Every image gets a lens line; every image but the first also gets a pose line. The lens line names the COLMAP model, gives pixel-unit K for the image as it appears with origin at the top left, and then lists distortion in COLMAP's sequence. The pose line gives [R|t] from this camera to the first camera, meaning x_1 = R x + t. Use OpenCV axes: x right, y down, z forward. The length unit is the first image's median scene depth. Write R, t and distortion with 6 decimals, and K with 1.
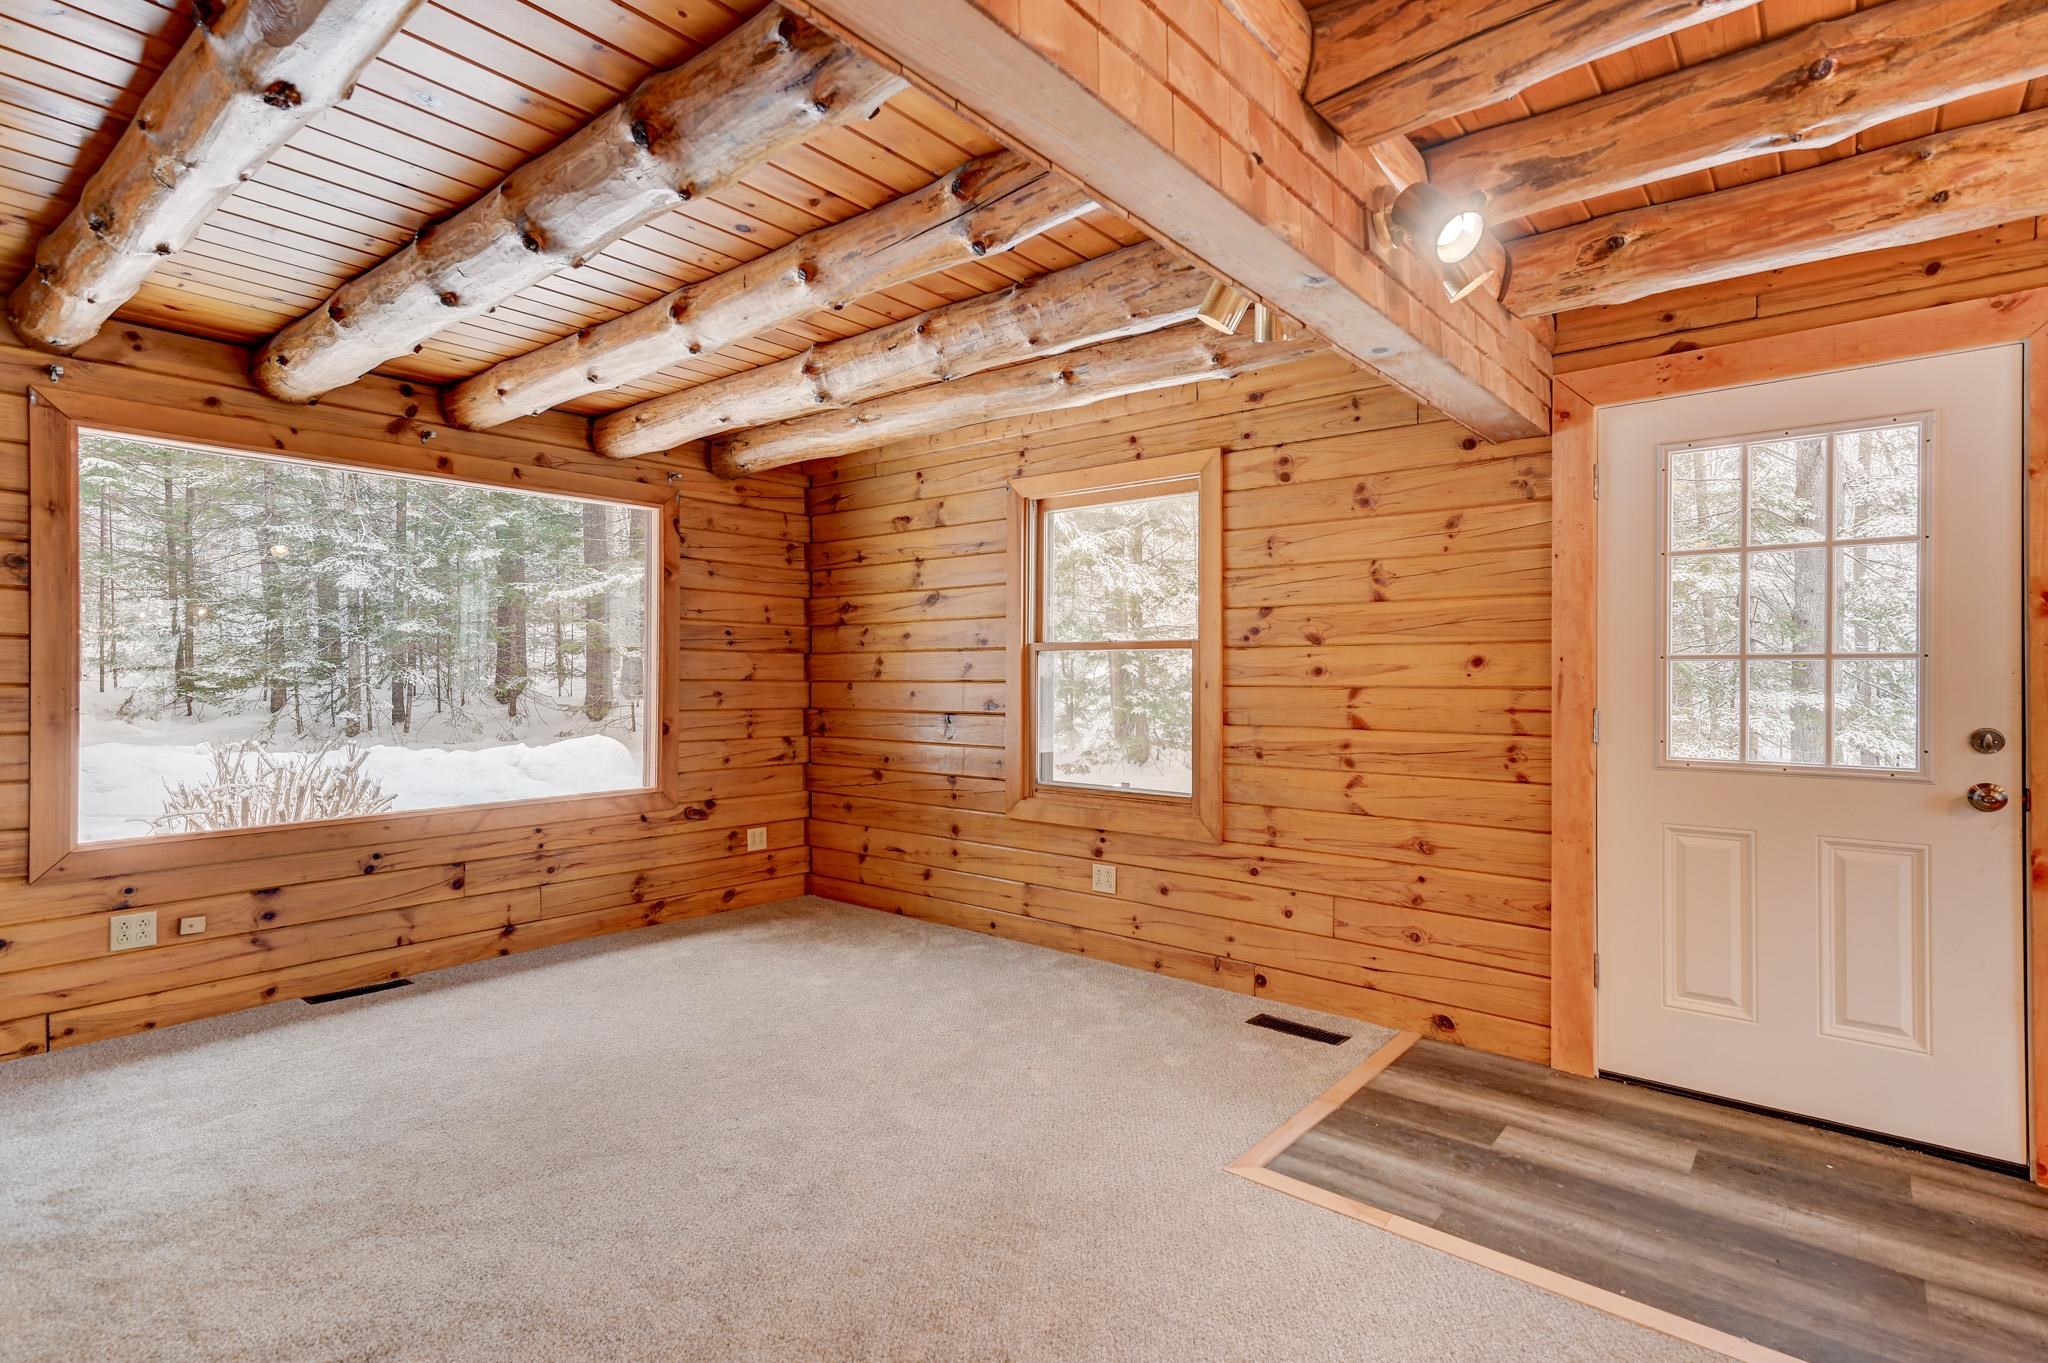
lens RADIAL K [[1005.3, 0, 1027.8], [0, 1005.3, 675.2], [0, 0, 1]] dist [0.012237, 0.002222]
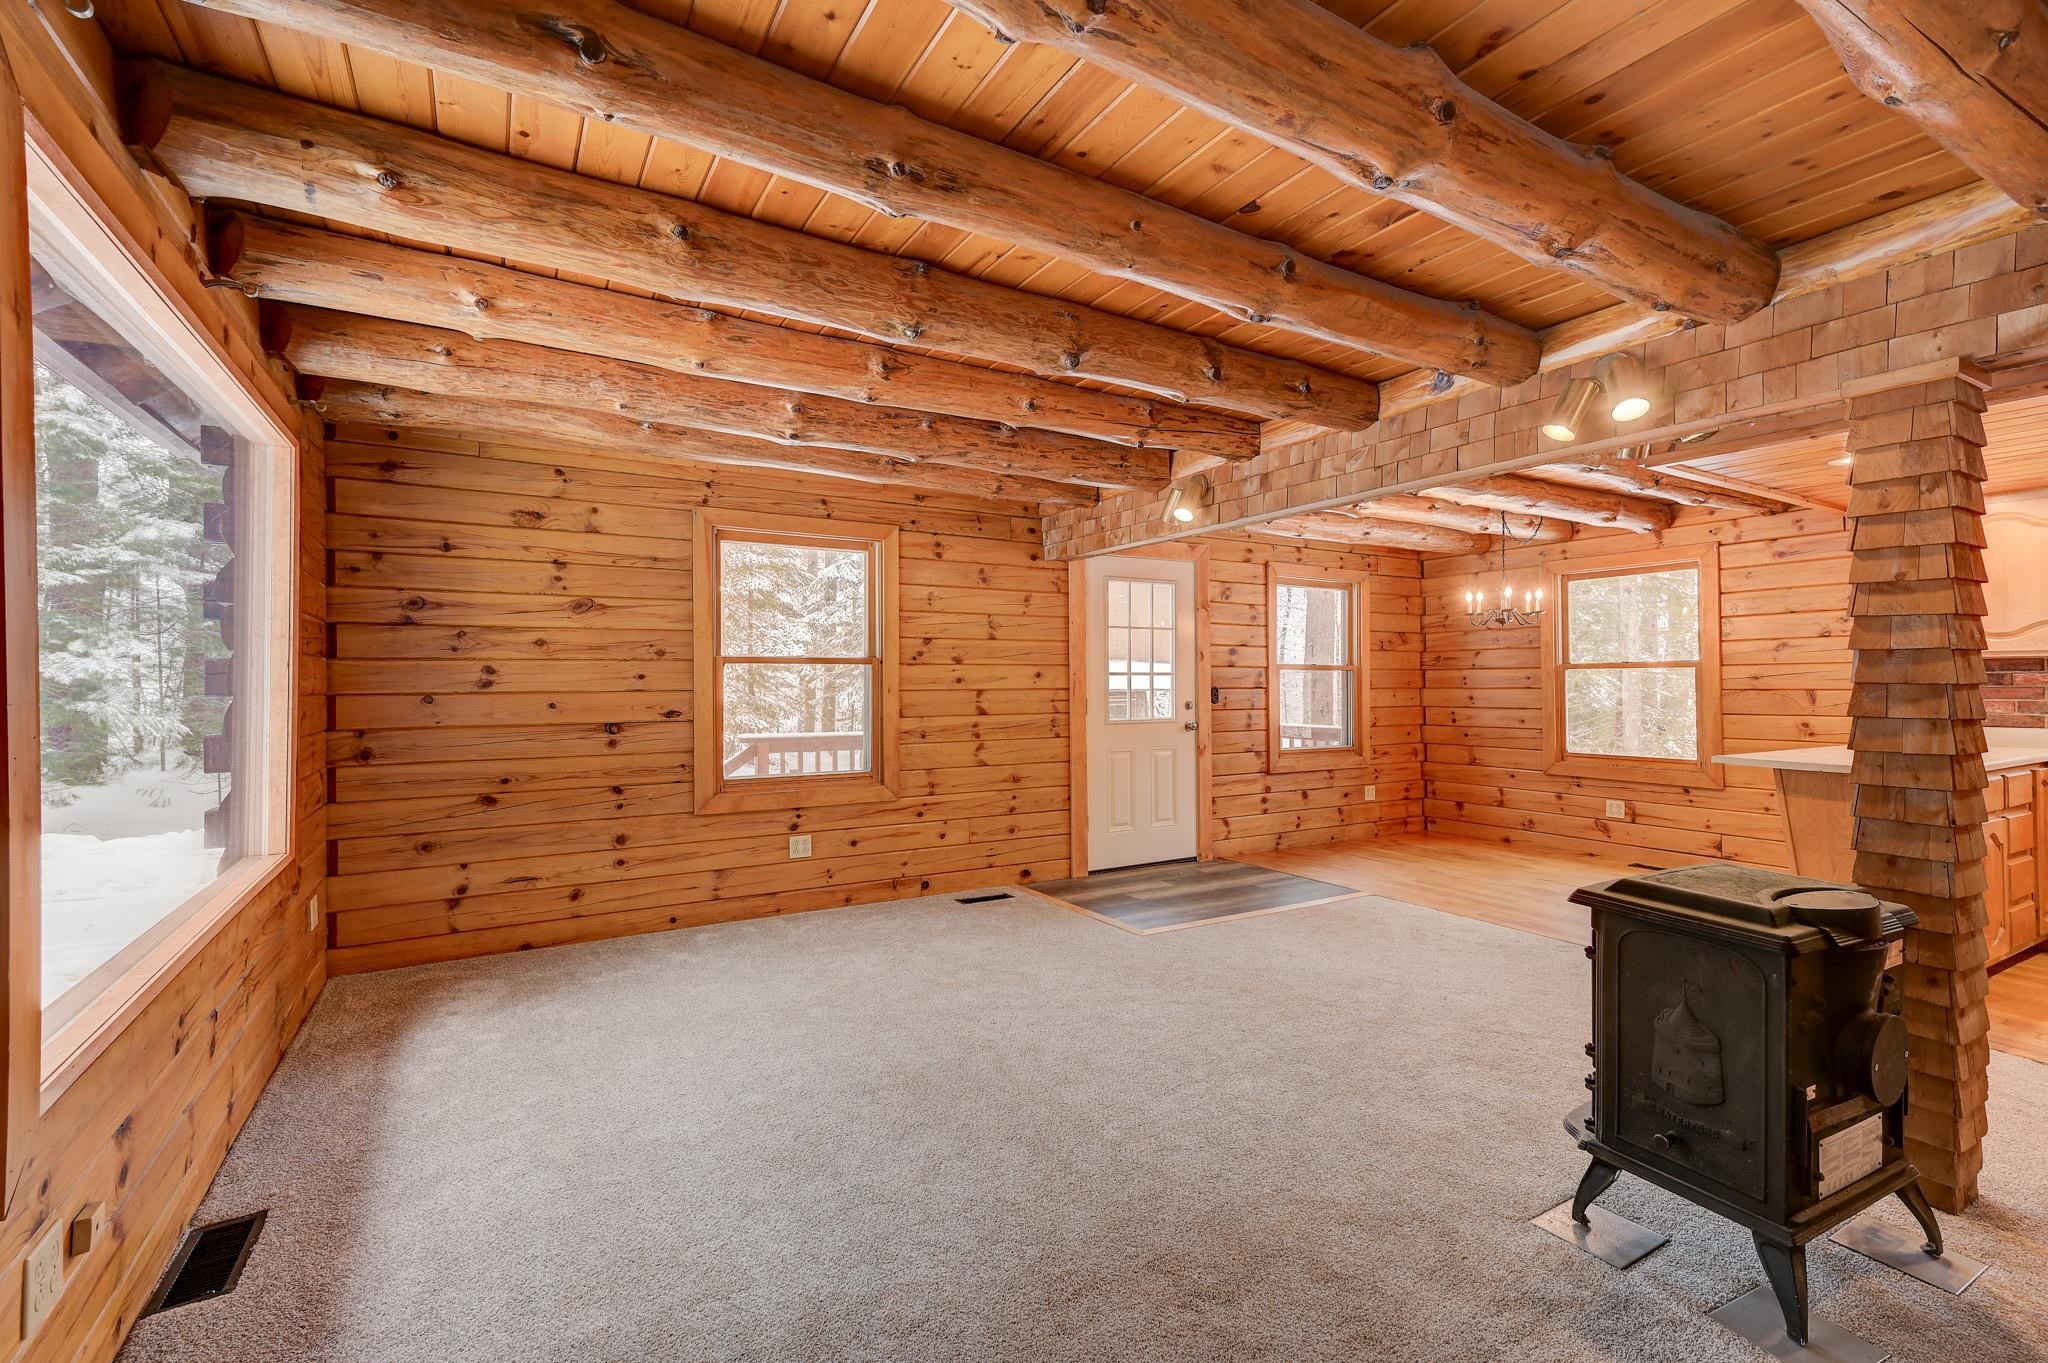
lens RADIAL K [[895.0, 0, 1022.1], [0, 895.0, 678.2], [0, 0, 1]] dist [0.013769, -0.000060]
pose [[0.336519, -0.001992, 0.941674, -0.964151], [0.002782, 0.999996, 0.001121, -0.008248], [-0.941672, 0.002242, 0.336523, 0.400472]]
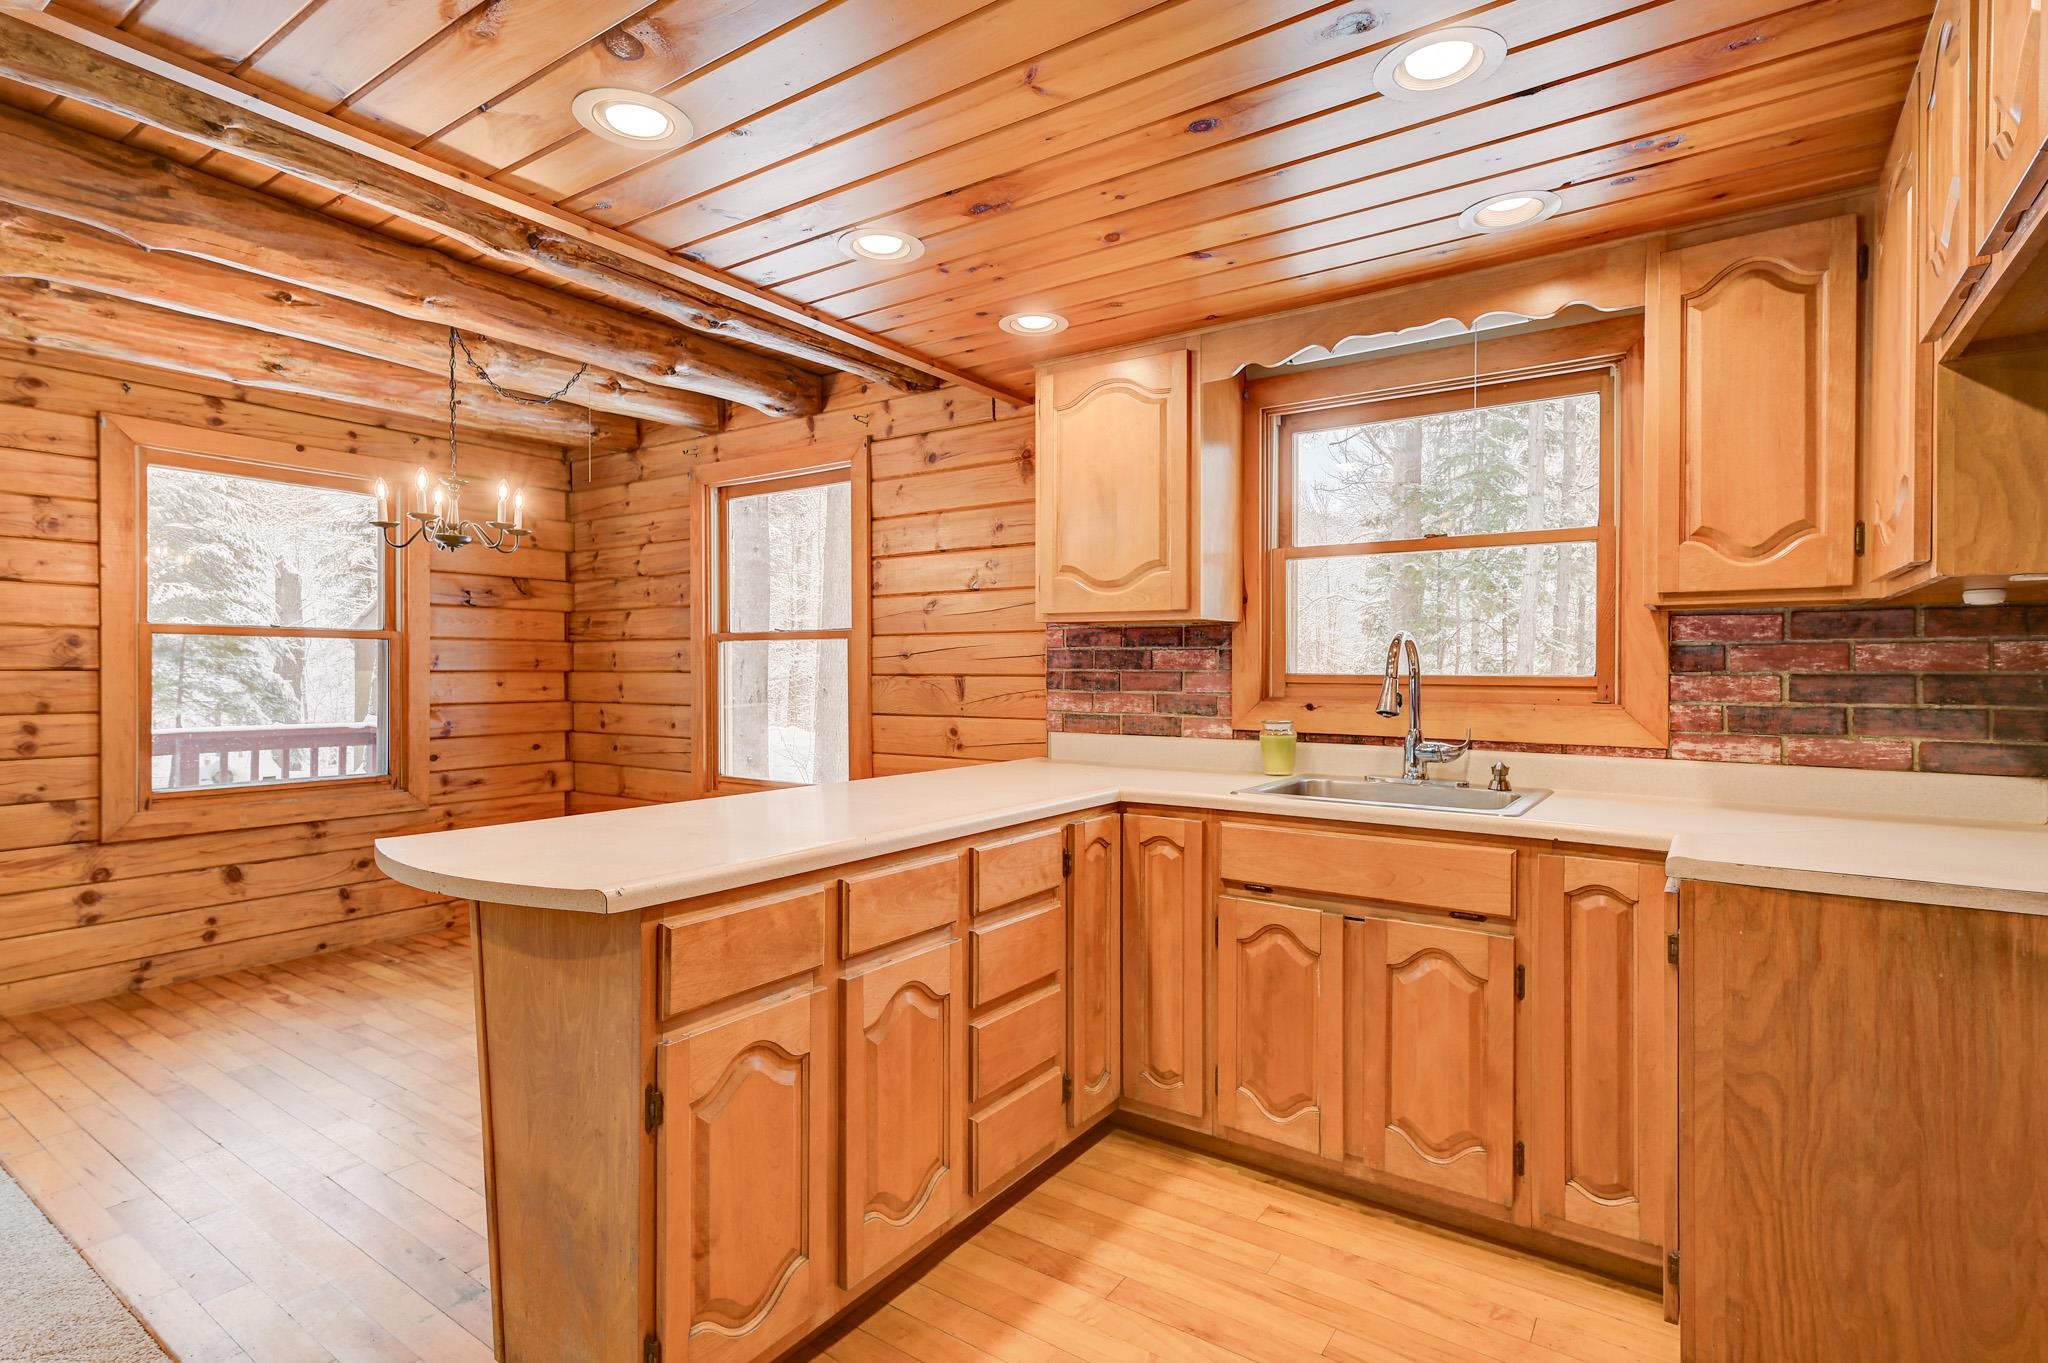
lens RADIAL K [[1005.3, 0, 1027.8], [0, 1005.3, 675.2], [0, 0, 1]] dist [0.012237, 0.002222]
pose [[-0.081798, -0.014867, 0.996538, -0.235782], [-0.006162, 0.999877, 0.014412, -0.000267], [-0.996630, -0.004962, -0.081880, -0.241355]]
